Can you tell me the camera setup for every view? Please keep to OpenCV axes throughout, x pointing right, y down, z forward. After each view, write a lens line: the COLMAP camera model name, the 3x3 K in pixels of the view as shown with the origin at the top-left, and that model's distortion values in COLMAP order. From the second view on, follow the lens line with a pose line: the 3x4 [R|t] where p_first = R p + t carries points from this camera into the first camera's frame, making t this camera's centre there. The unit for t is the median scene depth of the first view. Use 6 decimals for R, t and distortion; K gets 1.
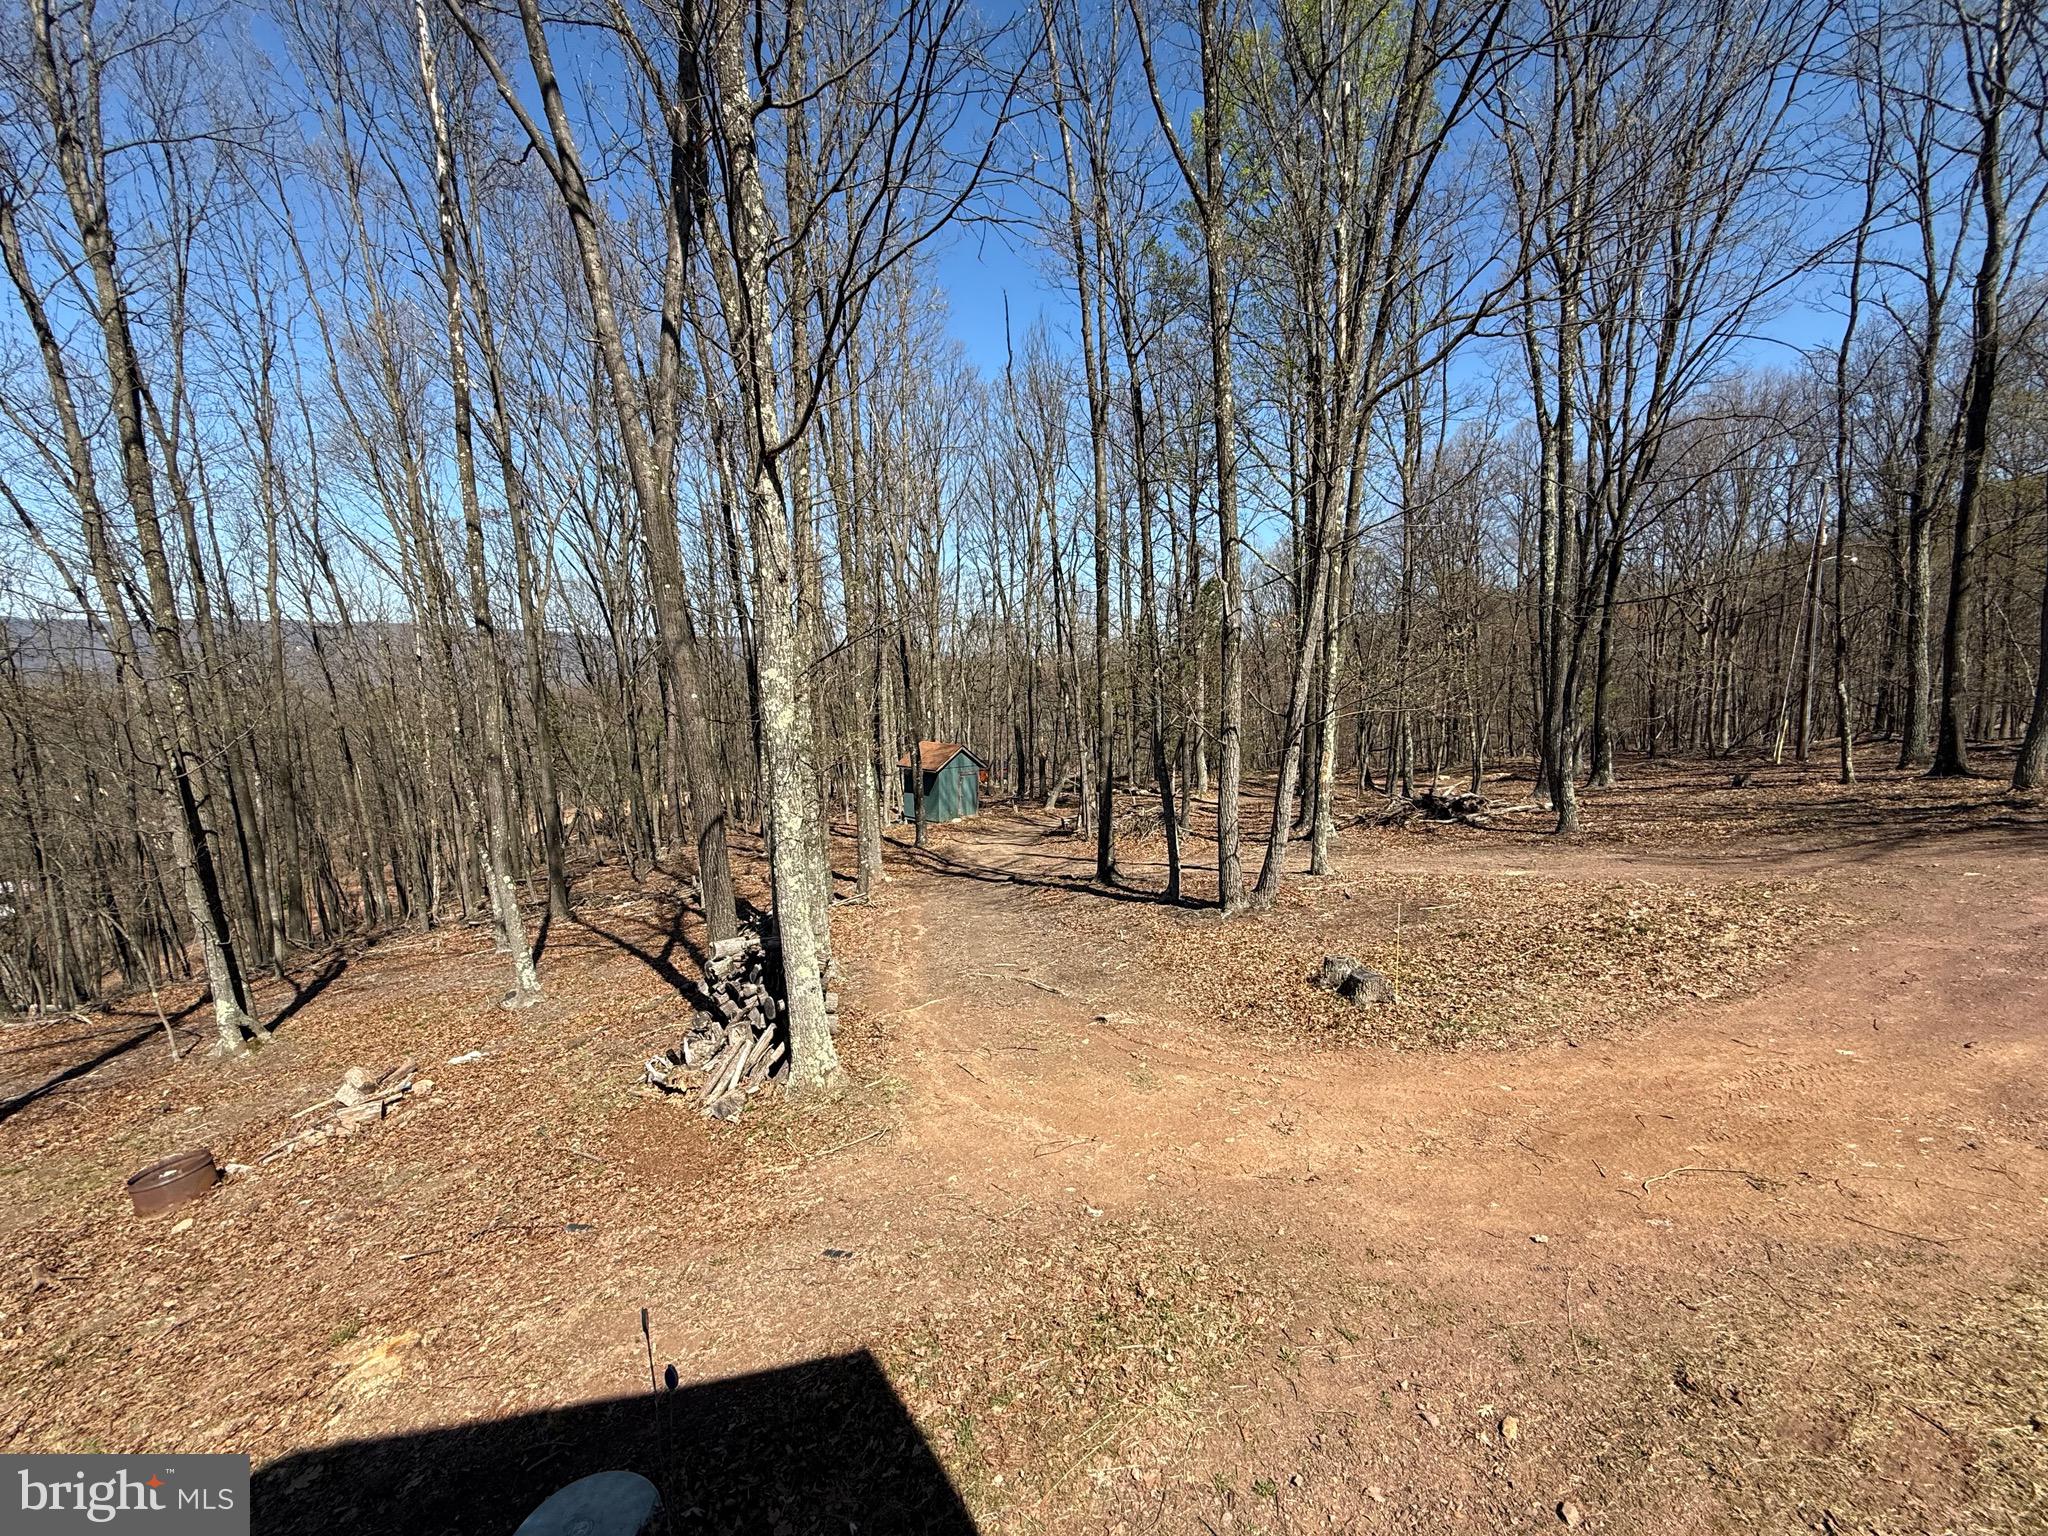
lens RADIAL K [[811.0, 0, 1024.0], [0, 811.0, 768.0], [0, 0, 1]] dist [-0.000334, -0.000172]
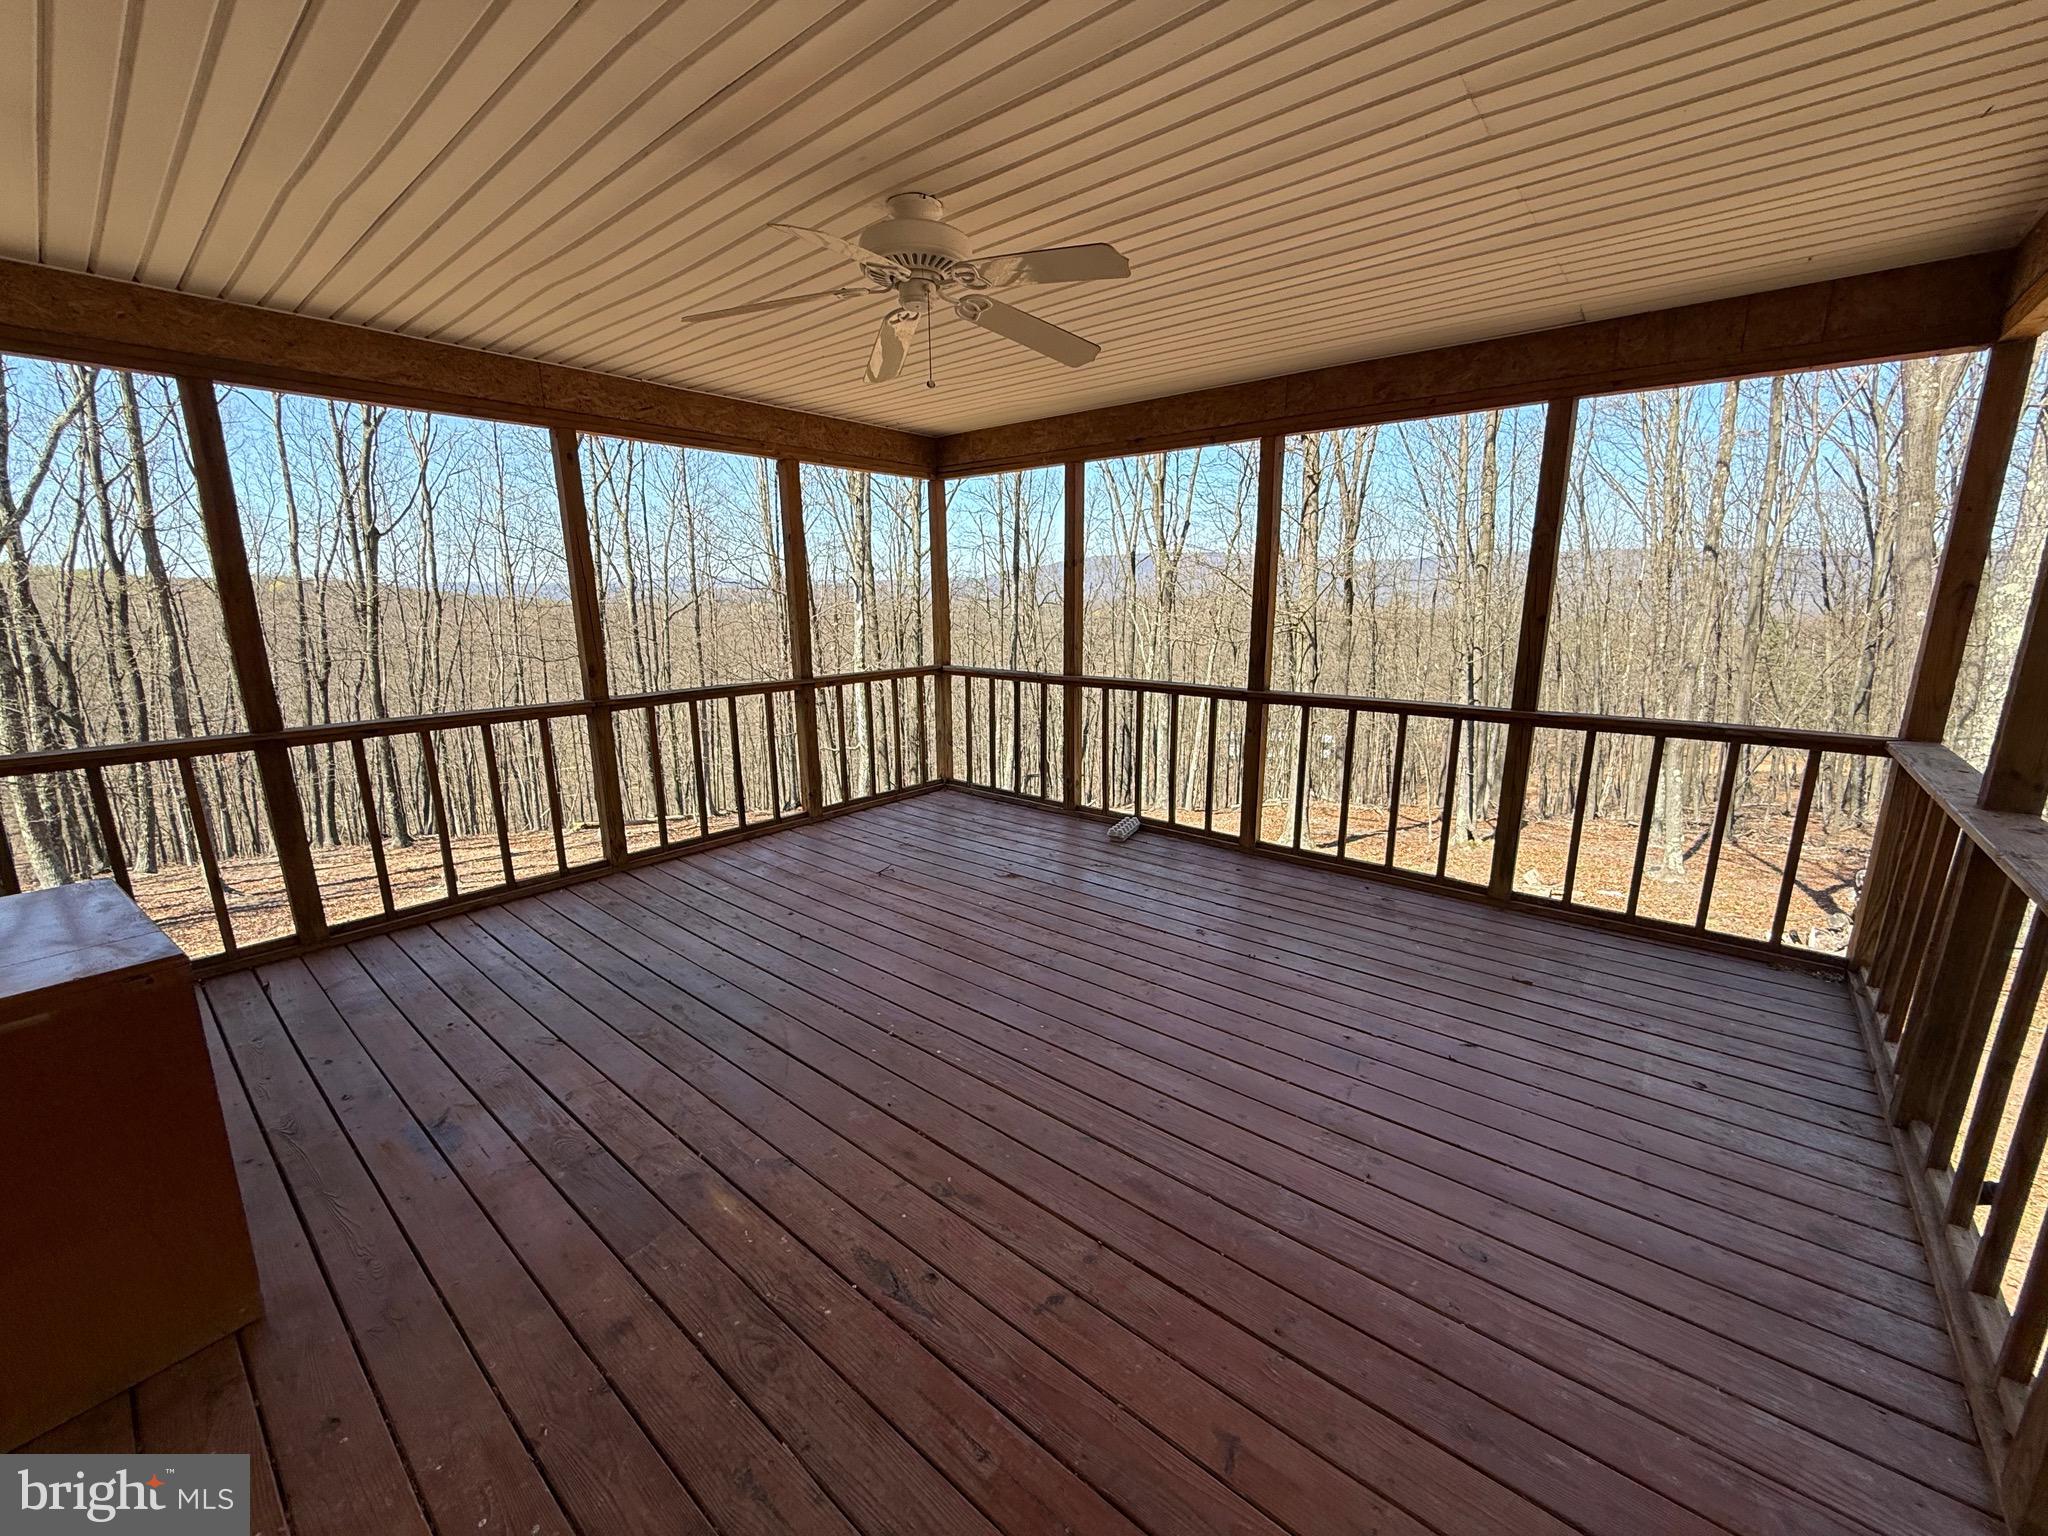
lens RADIAL K [[811.0, 0, 1024.0], [0, 811.0, 768.0], [0, 0, 1]] dist [-0.000334, -0.000172]
pose [[0.298024, 0.196437, -0.934127, 0.110086], [-0.112722, 0.978992, 0.169909, 0.024745], [0.947879, 0.054660, 0.313906, -0.165338]]
